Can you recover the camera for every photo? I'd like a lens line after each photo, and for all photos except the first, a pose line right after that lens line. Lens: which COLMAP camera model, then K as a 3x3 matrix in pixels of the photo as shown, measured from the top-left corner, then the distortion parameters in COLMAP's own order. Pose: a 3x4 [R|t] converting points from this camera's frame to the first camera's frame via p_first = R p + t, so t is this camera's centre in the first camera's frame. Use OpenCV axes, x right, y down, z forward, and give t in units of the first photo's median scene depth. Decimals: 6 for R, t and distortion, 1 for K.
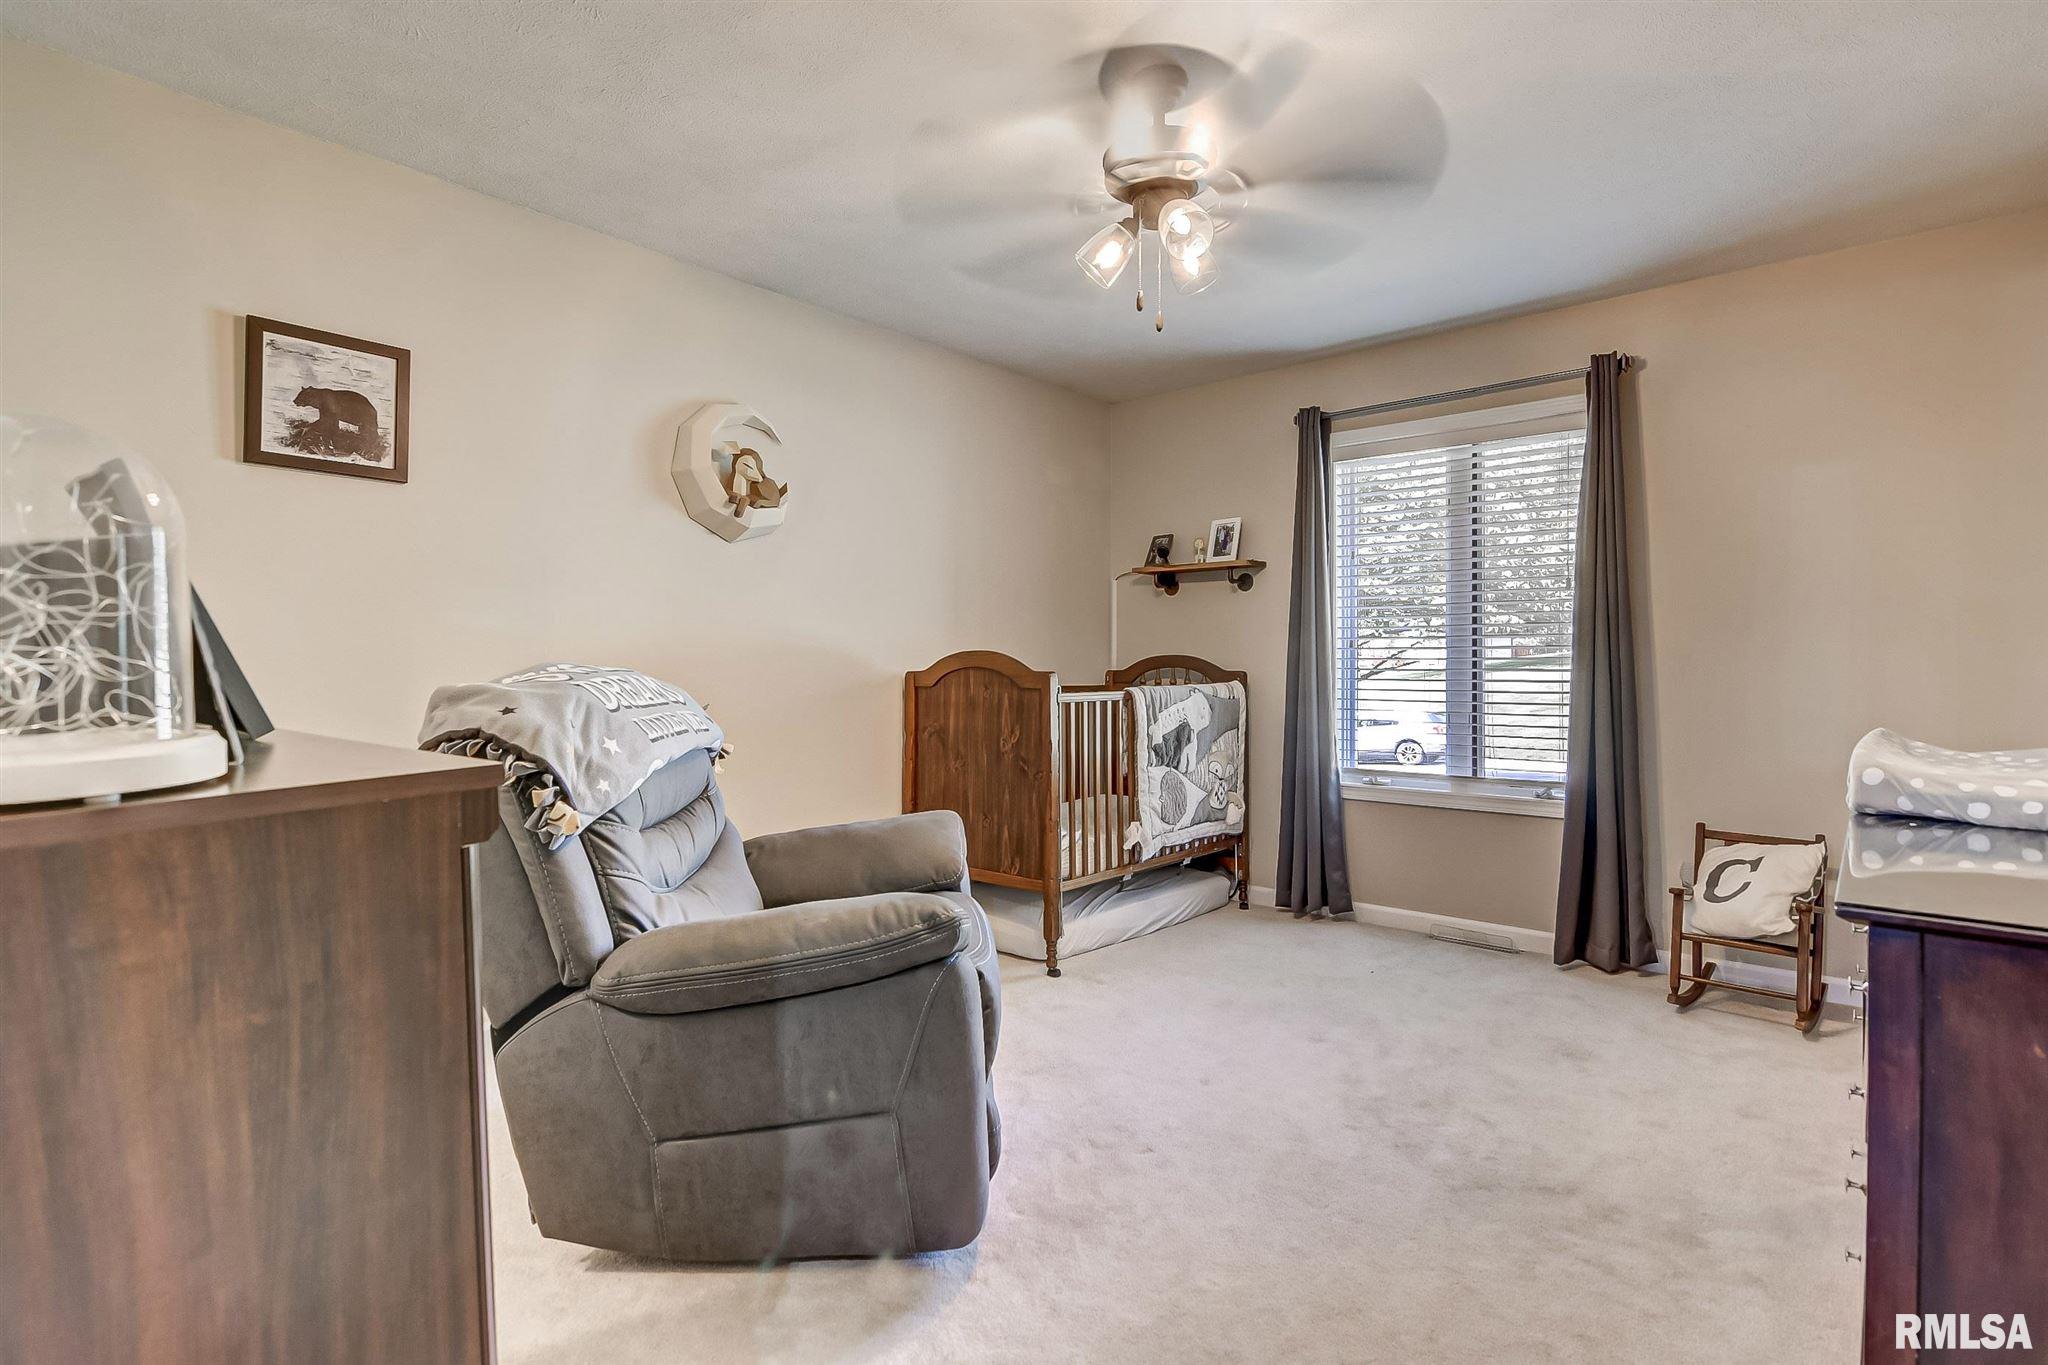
lens RADIAL K [[984.8, 0, 1037.1], [0, 984.8, 676.9], [0, 0, 1]] dist [0.004668, -0.006847]
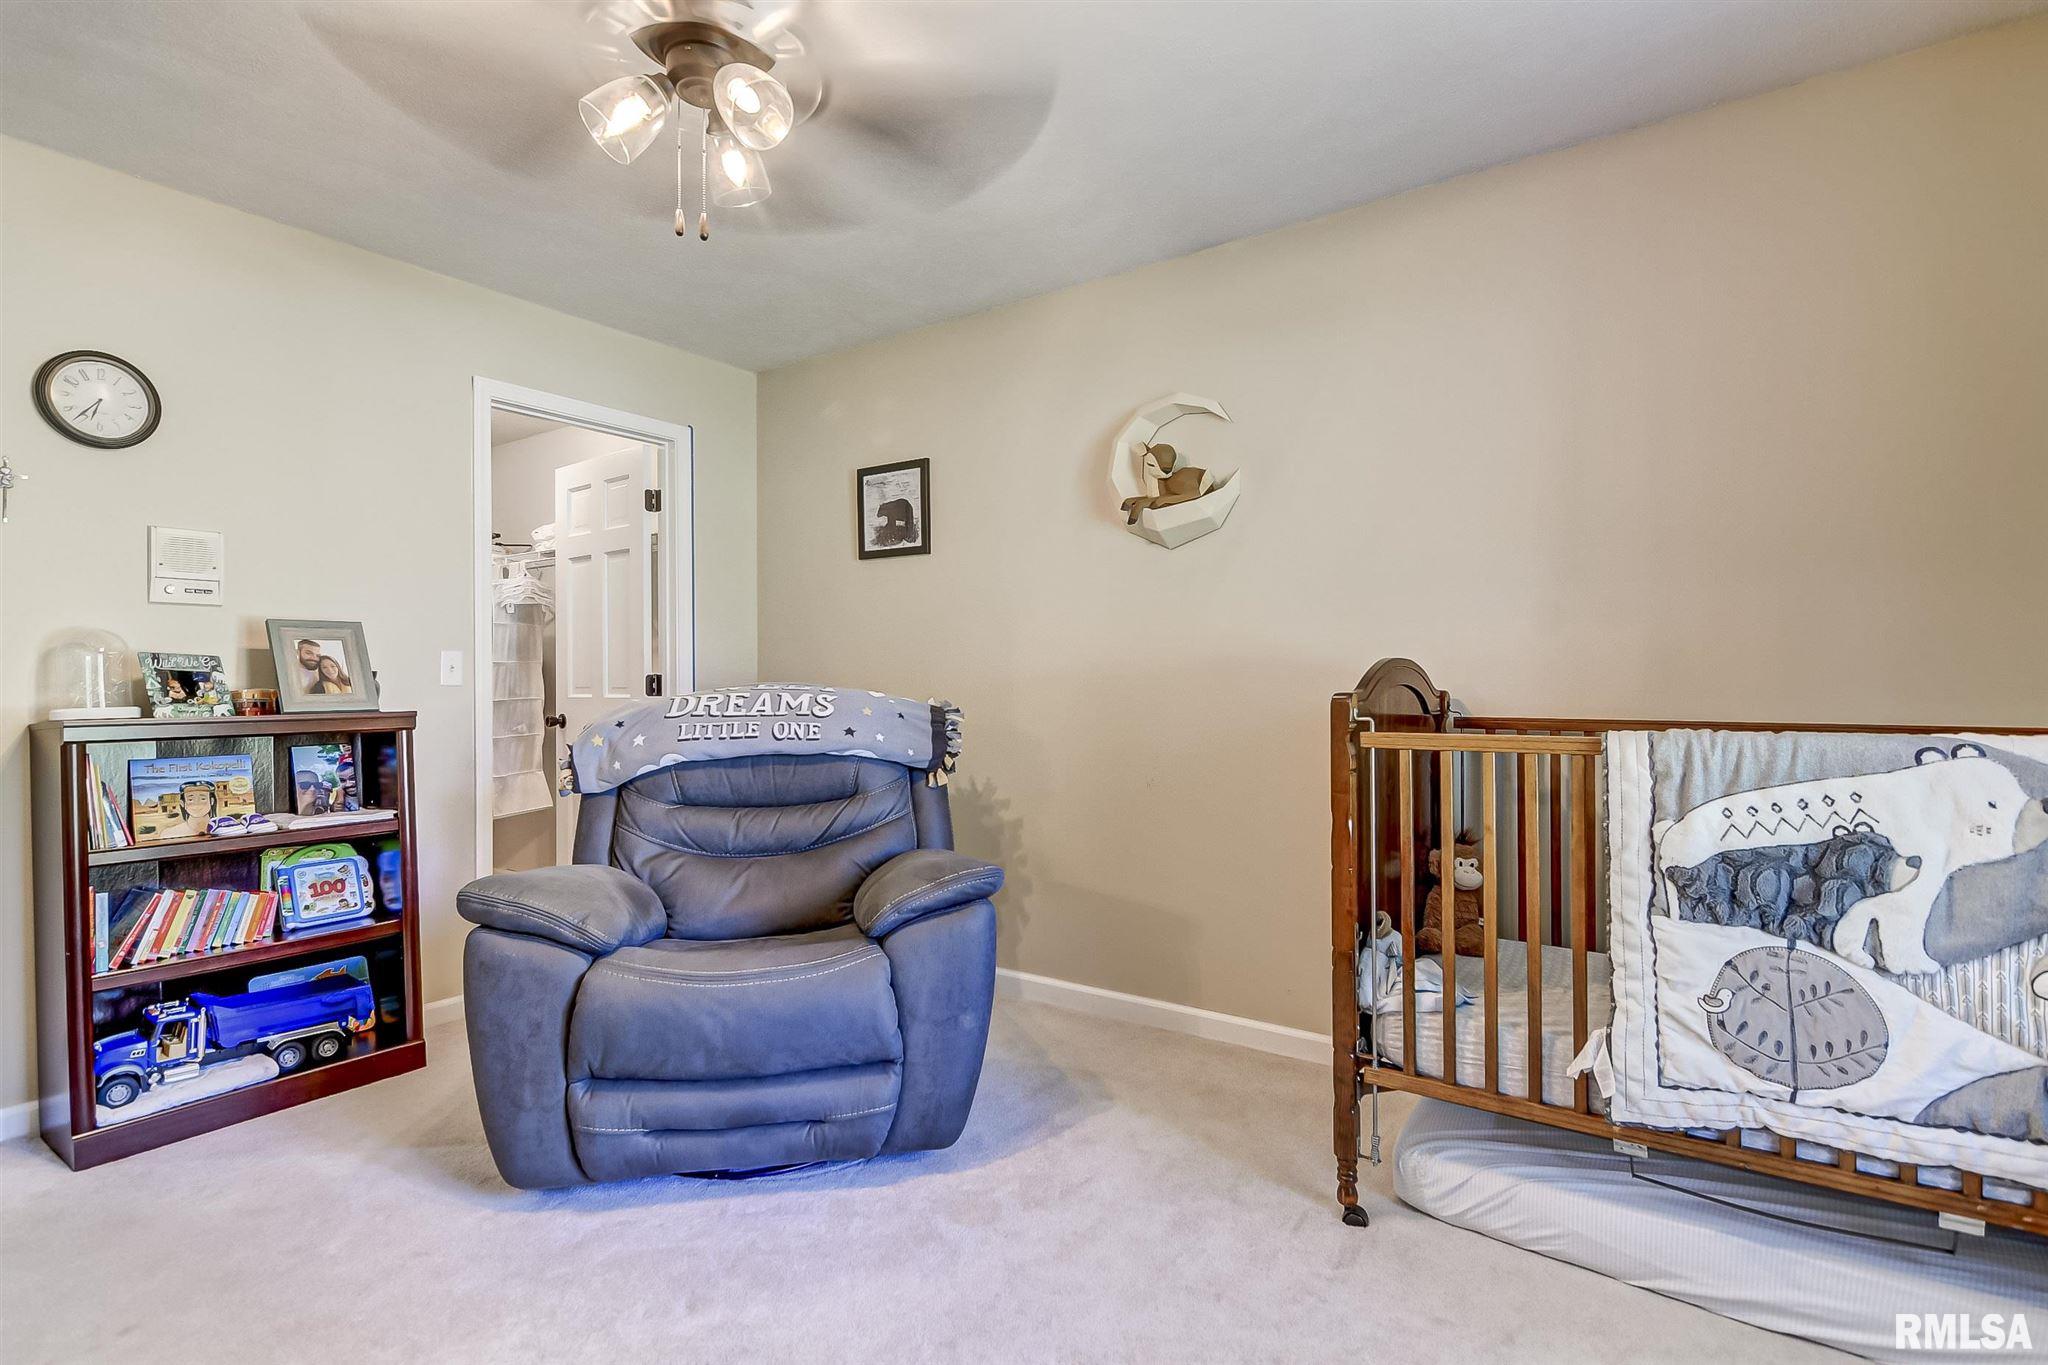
lens RADIAL K [[984.8, 0, 1035.3], [0, 984.8, 690.3], [0, 0, 1]] dist [0.004668, -0.006847]
pose [[0.109882, 0.005298, -0.993930, 0.598601], [-0.006633, 0.999967, 0.004597, -0.009576], [0.993922, 0.006087, 0.109914, 0.792628]]
